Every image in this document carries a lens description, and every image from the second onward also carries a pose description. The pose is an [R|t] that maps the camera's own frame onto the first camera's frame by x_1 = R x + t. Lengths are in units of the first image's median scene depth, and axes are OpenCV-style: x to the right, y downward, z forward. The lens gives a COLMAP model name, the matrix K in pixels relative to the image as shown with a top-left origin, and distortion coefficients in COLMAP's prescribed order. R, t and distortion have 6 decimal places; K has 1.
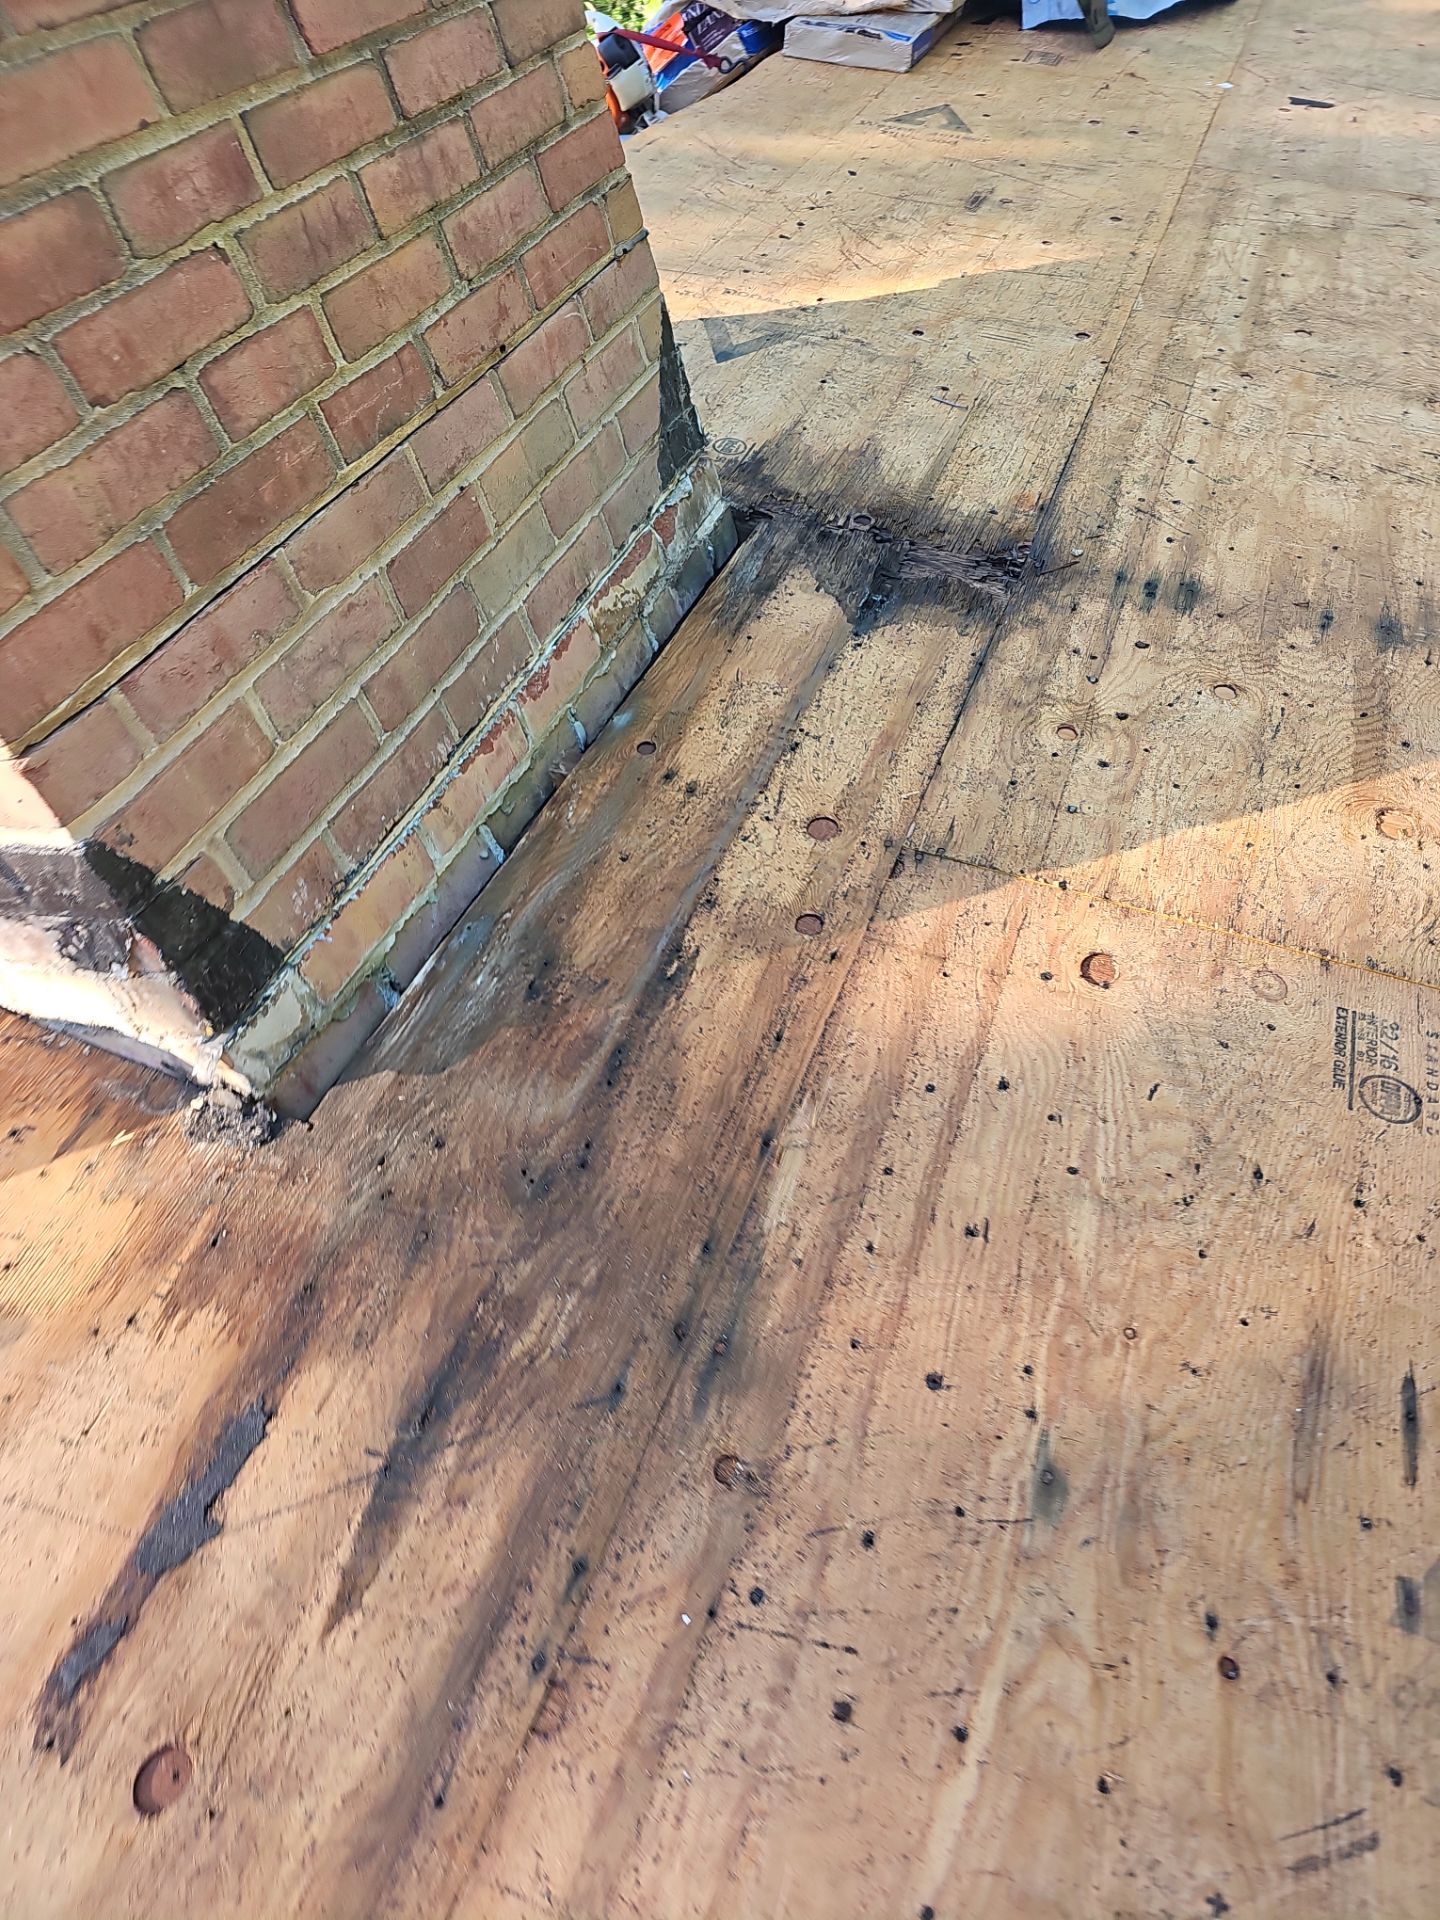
lens RADIAL K [[1263.0, 0, 700.9], [0, 1263.0, 970.4], [0, 0, 1]] dist [0.055790, -0.050361]
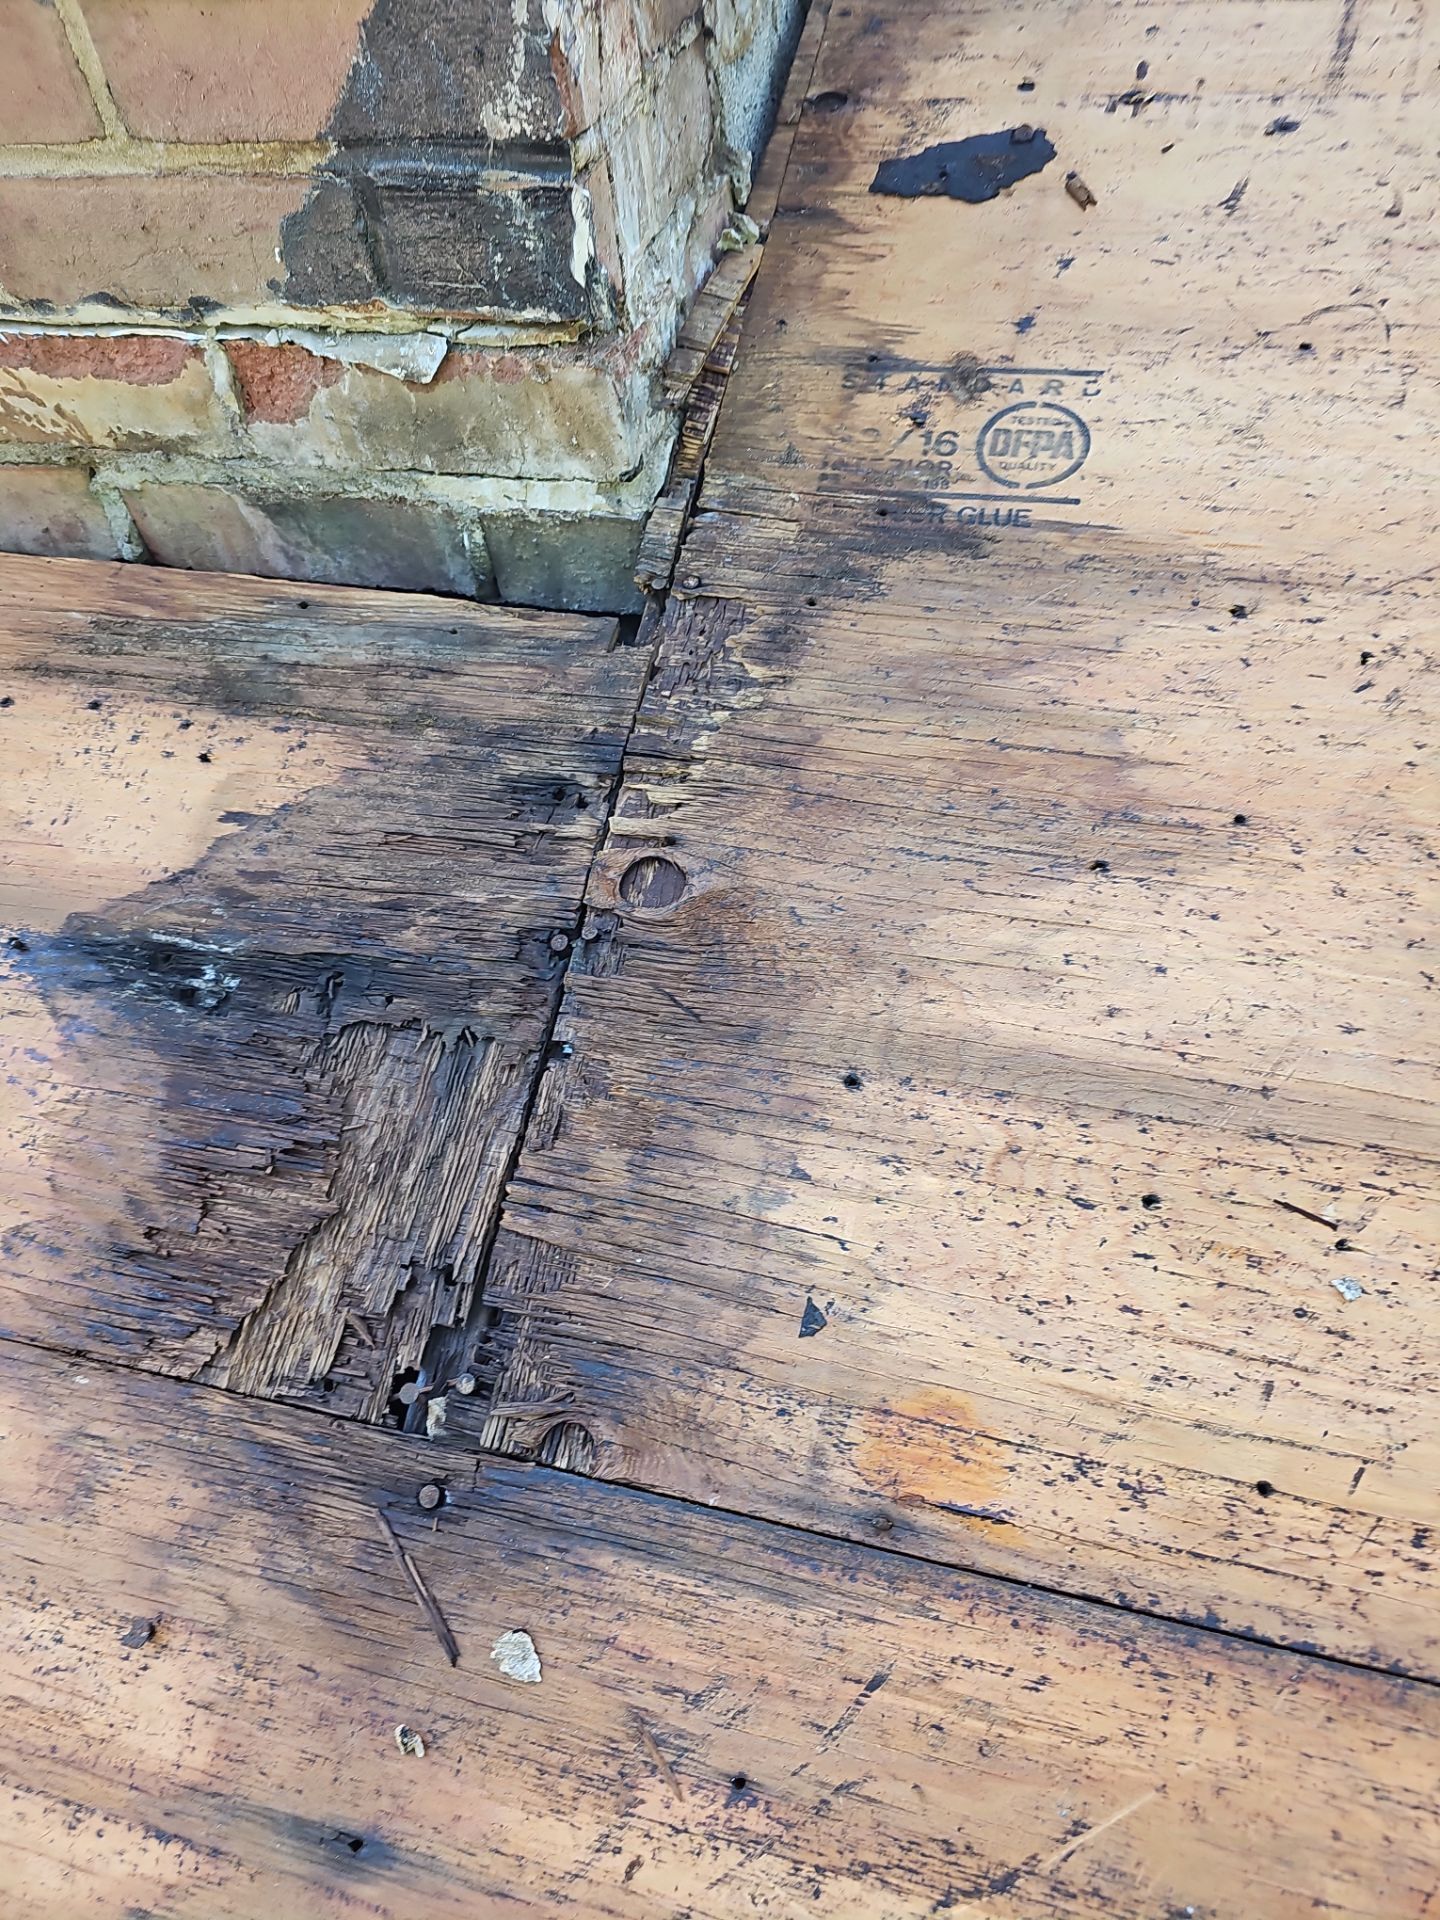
lens RADIAL K [[1270.7, 0, 745.9], [0, 1270.7, 948.2], [0, 0, 1]] dist [0.006561, -0.015680]
pose [[0.157575, 0.896764, -0.413502, 0.390635], [-0.628046, 0.414142, 0.658820, -0.810869], [0.762055, 0.155885, 0.628468, 1.195440]]
